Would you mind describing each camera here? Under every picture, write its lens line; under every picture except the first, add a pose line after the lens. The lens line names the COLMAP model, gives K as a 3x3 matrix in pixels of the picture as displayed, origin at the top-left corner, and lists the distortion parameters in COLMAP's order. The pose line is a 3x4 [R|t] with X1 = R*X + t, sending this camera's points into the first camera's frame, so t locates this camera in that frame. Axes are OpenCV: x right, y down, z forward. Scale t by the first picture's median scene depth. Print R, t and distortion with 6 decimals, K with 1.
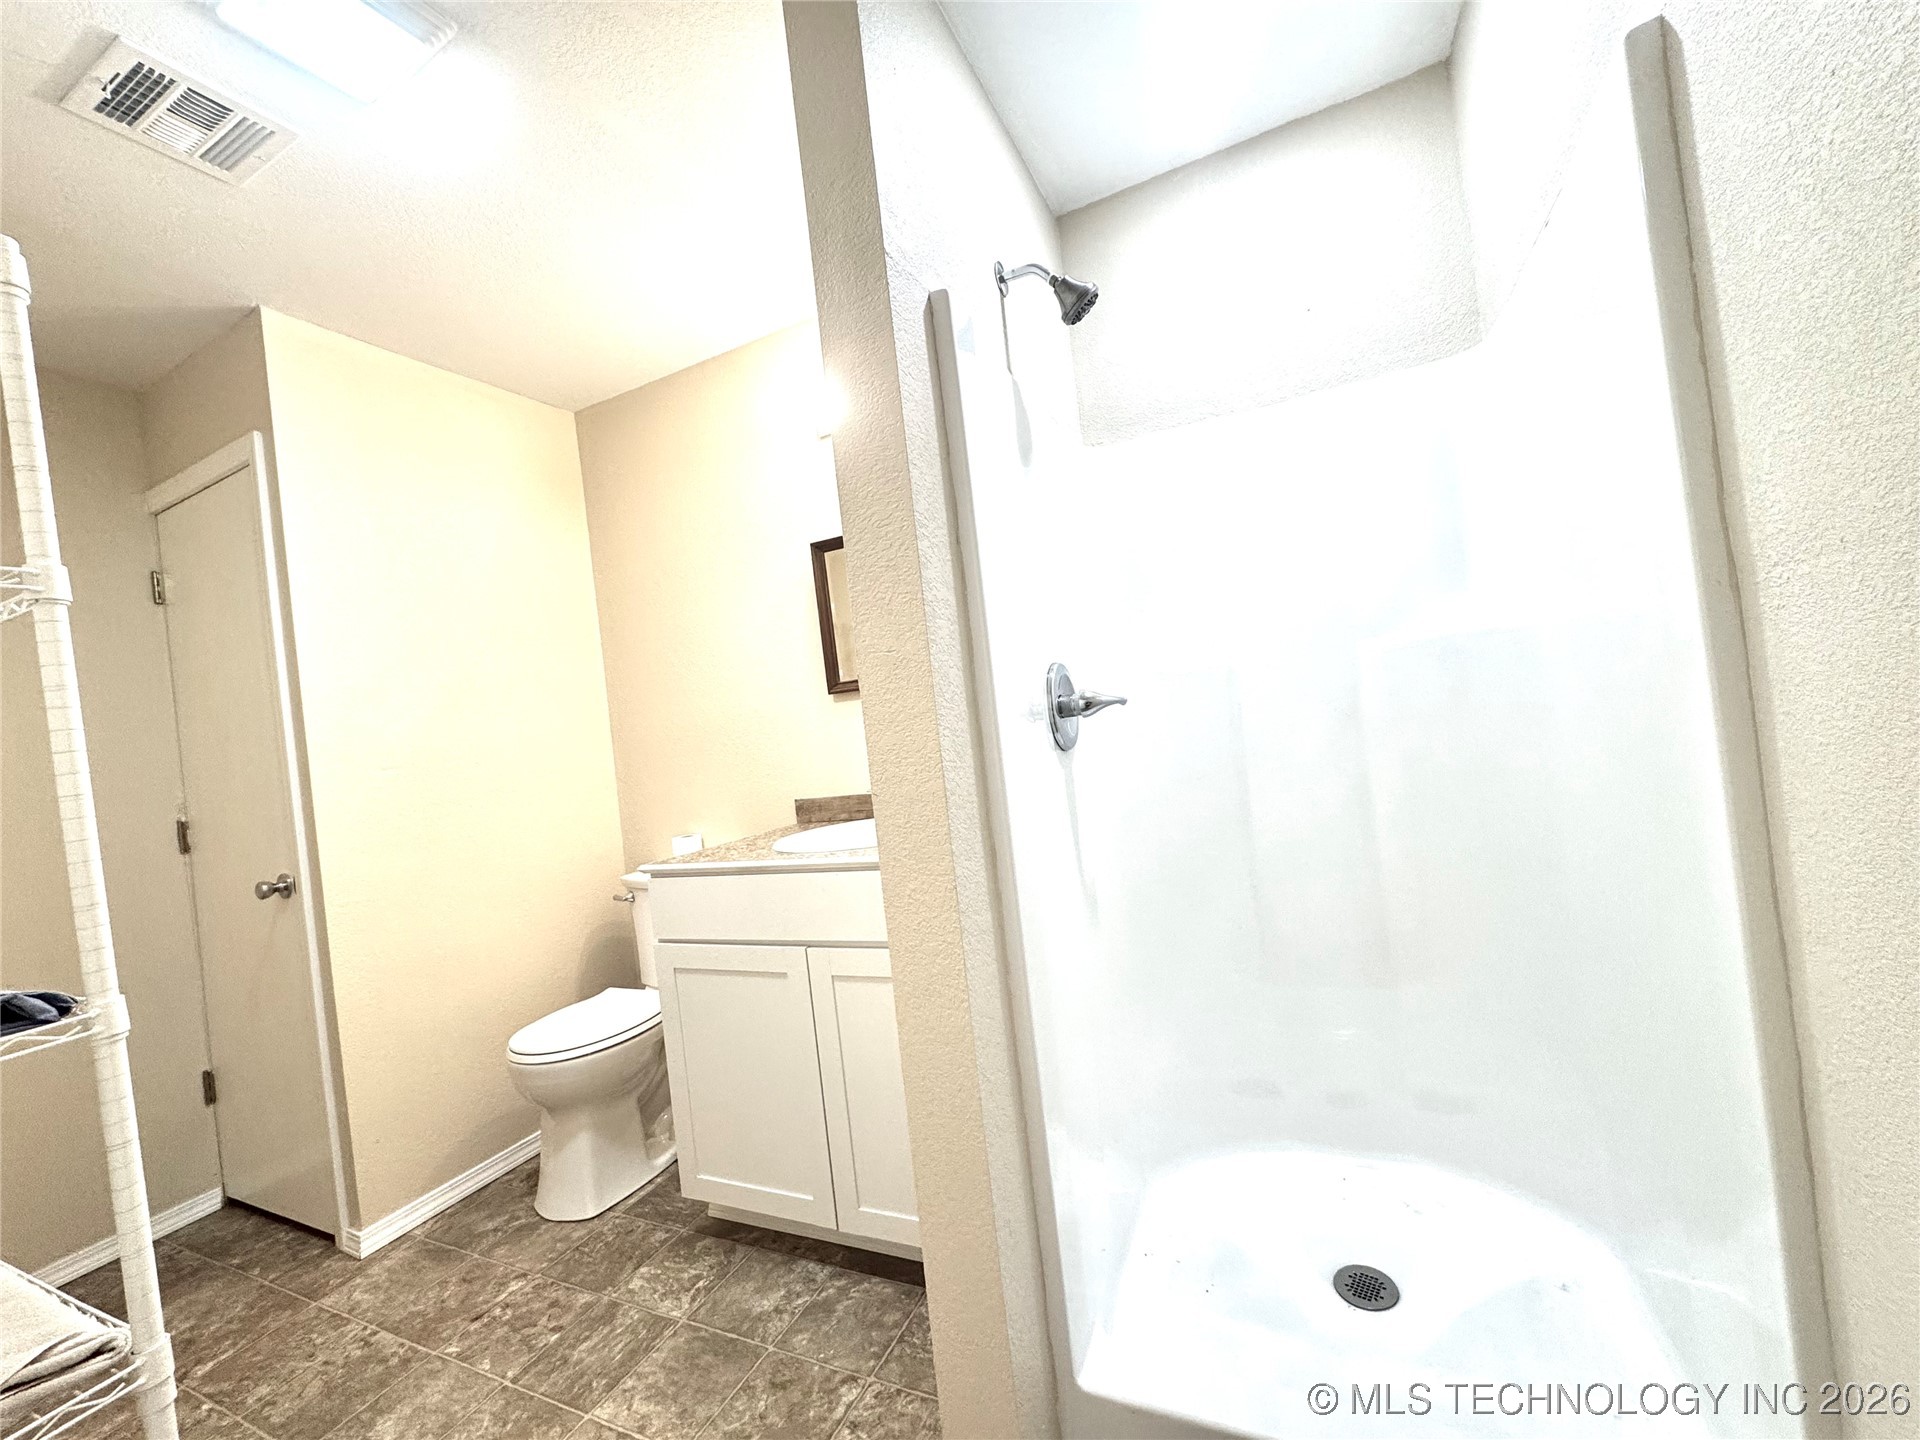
lens RADIAL K [[763.2, 0, 957.2], [0, 763.2, 721.1], [0, 0, 1]] dist [0.000294, 0.000031]
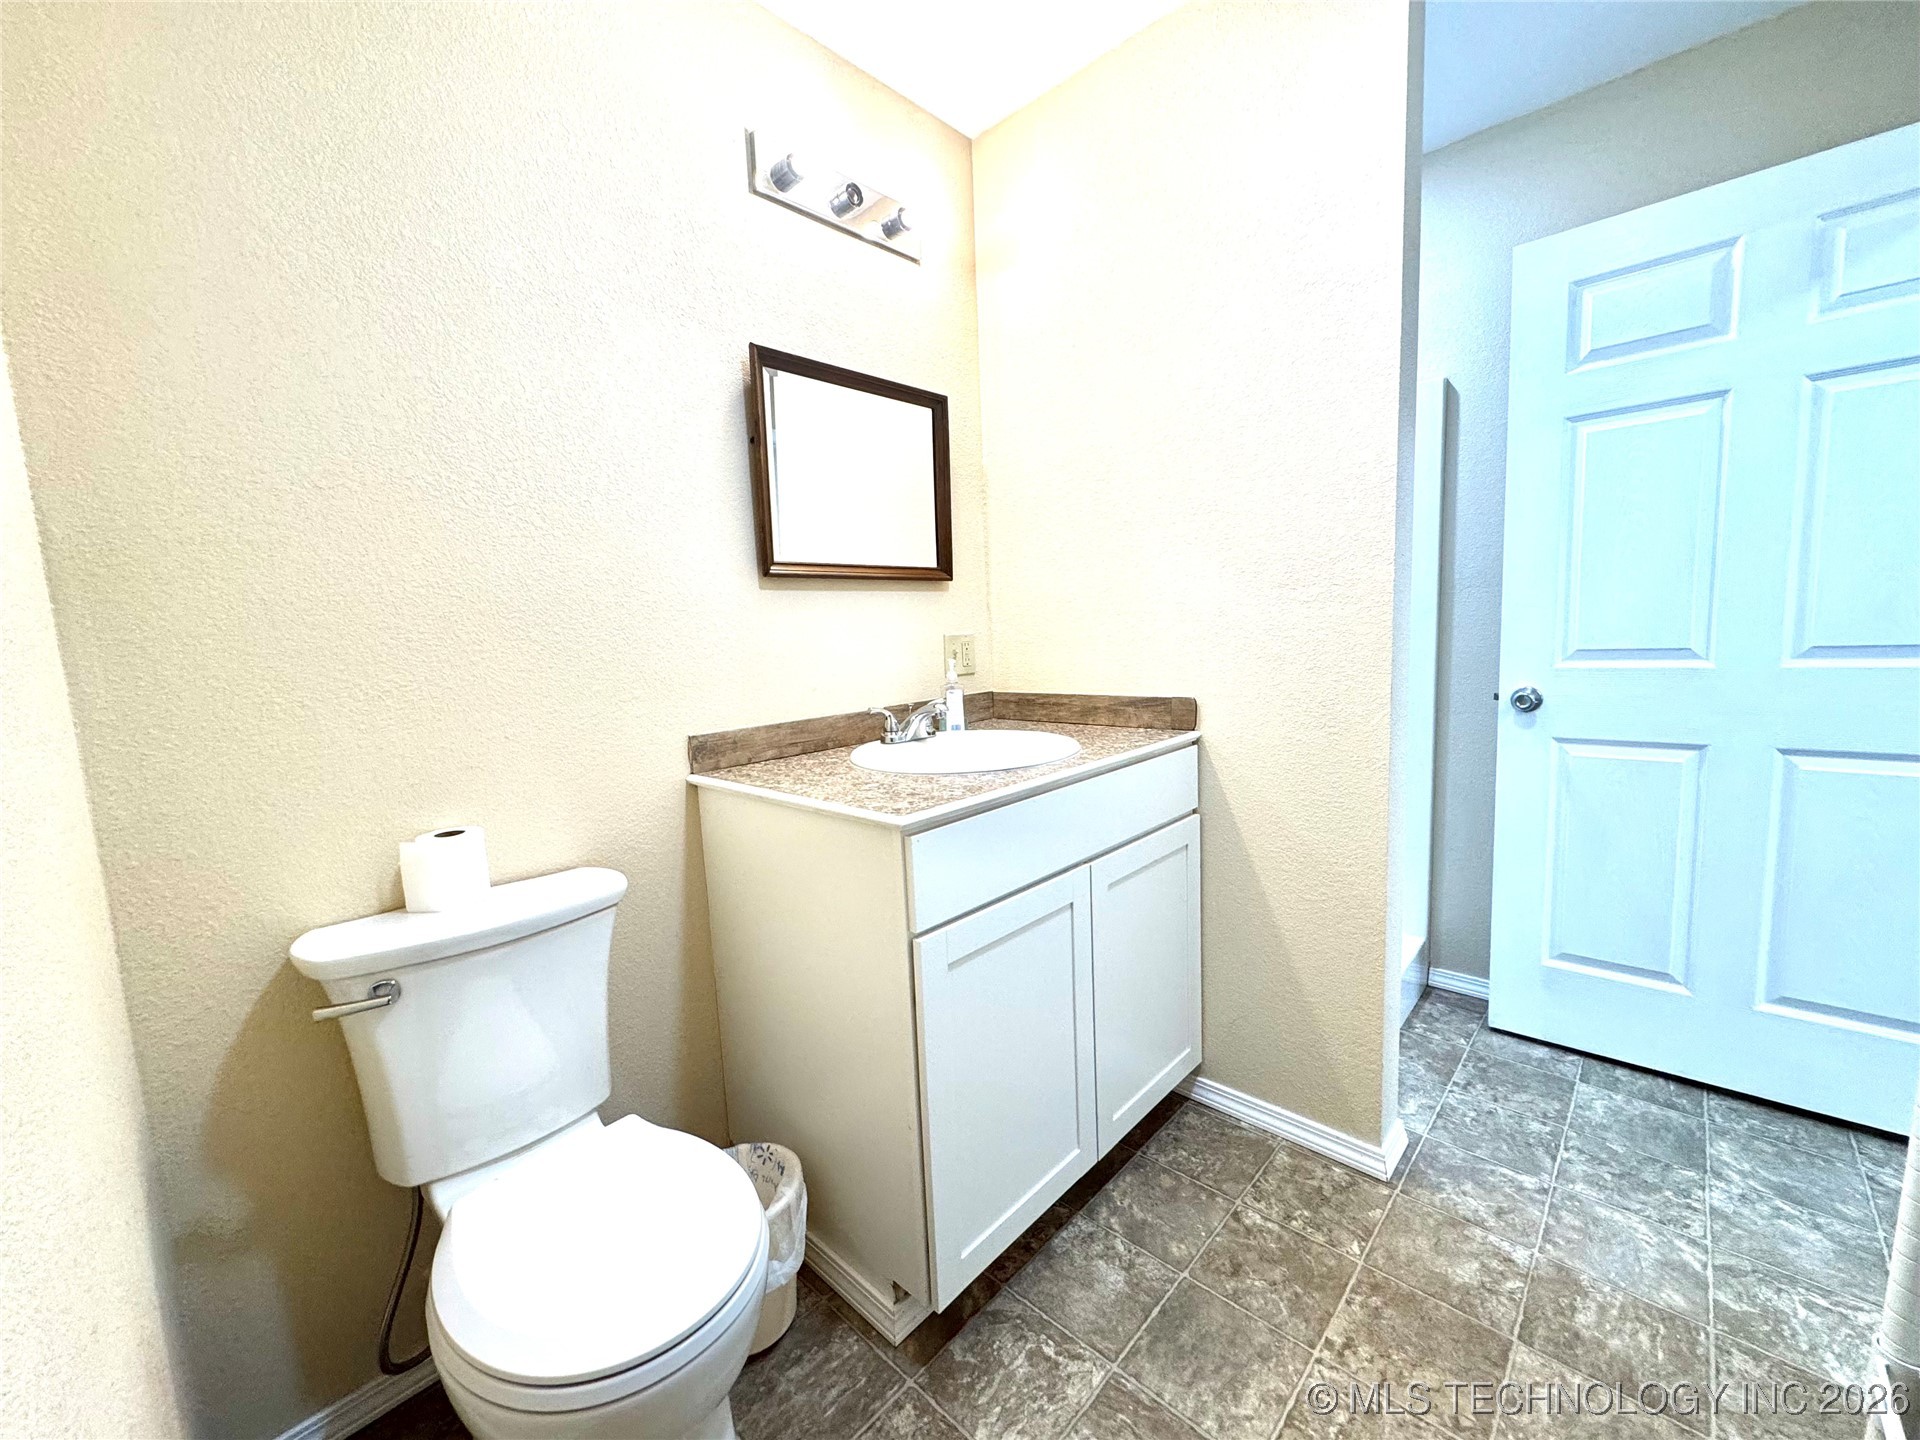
lens RADIAL K [[763.2, 0, 959.8], [0, 763.2, 712.1], [0, 0, 1]] dist [0.000294, 0.000031]
pose [[0.317093, -0.006796, 0.948370, -1.174923], [0.005865, 0.999969, 0.005205, 0.128131], [-0.948376, 0.003912, 0.317123, 0.937344]]
